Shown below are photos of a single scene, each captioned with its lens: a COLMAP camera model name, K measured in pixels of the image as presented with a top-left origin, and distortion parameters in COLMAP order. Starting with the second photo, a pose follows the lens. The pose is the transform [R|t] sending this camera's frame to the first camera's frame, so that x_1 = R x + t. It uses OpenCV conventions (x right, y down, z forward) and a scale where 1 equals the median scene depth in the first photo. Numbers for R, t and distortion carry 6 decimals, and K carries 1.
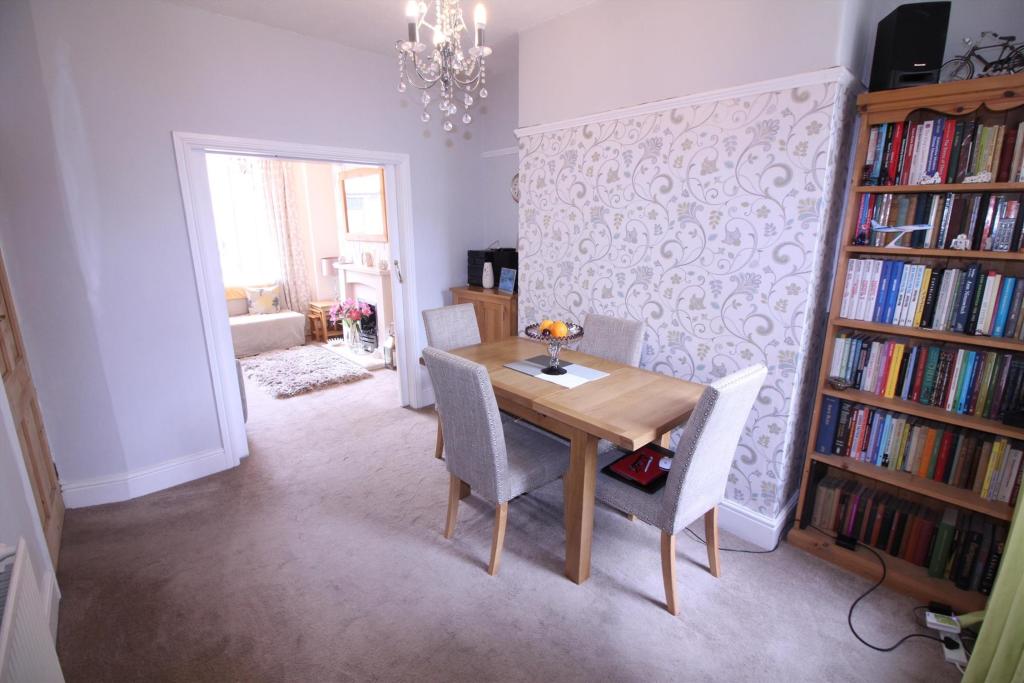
lens RADIAL K [[474.4, 0, 506.1], [0, 474.4, 333.3], [0, 0, 1]] dist [-0.004356, -0.001464]
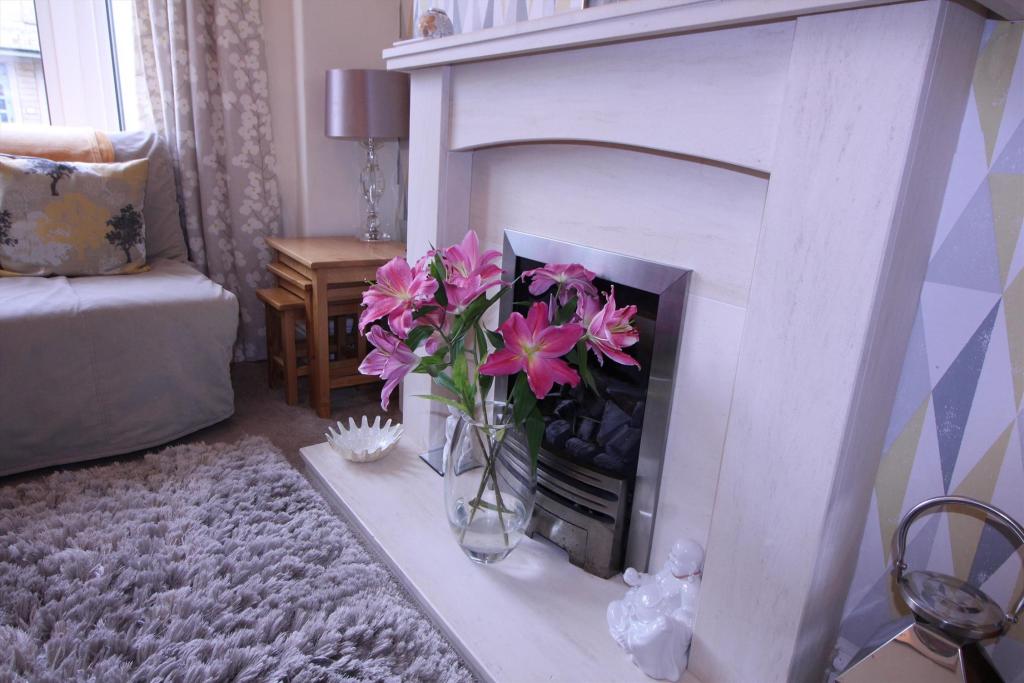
lens RADIAL K [[619.9, 0, 513.6], [0, 619.9, 330.7], [0, 0, 1]] dist [0.018411, 0.000605]
pose [[0.993820, 0.091053, -0.063496, -0.265252], [-0.087908, 0.994838, 0.050692, -0.046631], [0.067784, -0.044797, 0.996694, 0.688899]]
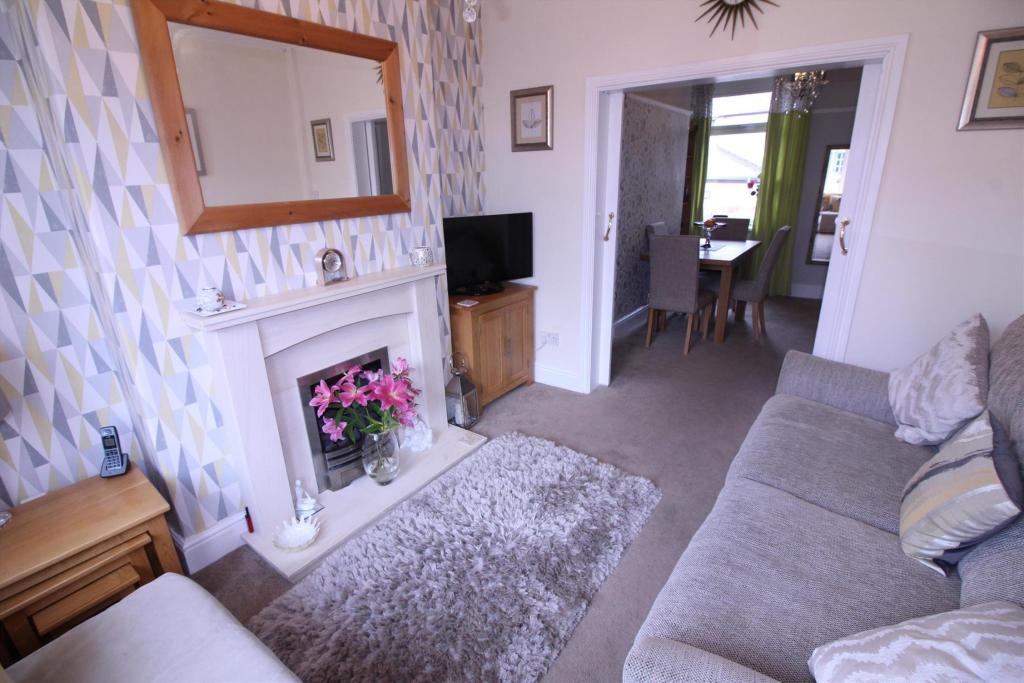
lens RADIAL K [[474.4, 0, 514.0], [0, 474.4, 332.1], [0, 0, 1]] dist [-0.004356, -0.001464]
pose [[-0.196694, -0.299881, 0.933479, -0.617674], [0.251867, 0.904674, 0.343698, -0.177091], [-0.947562, 0.302716, -0.102414, 0.788837]]
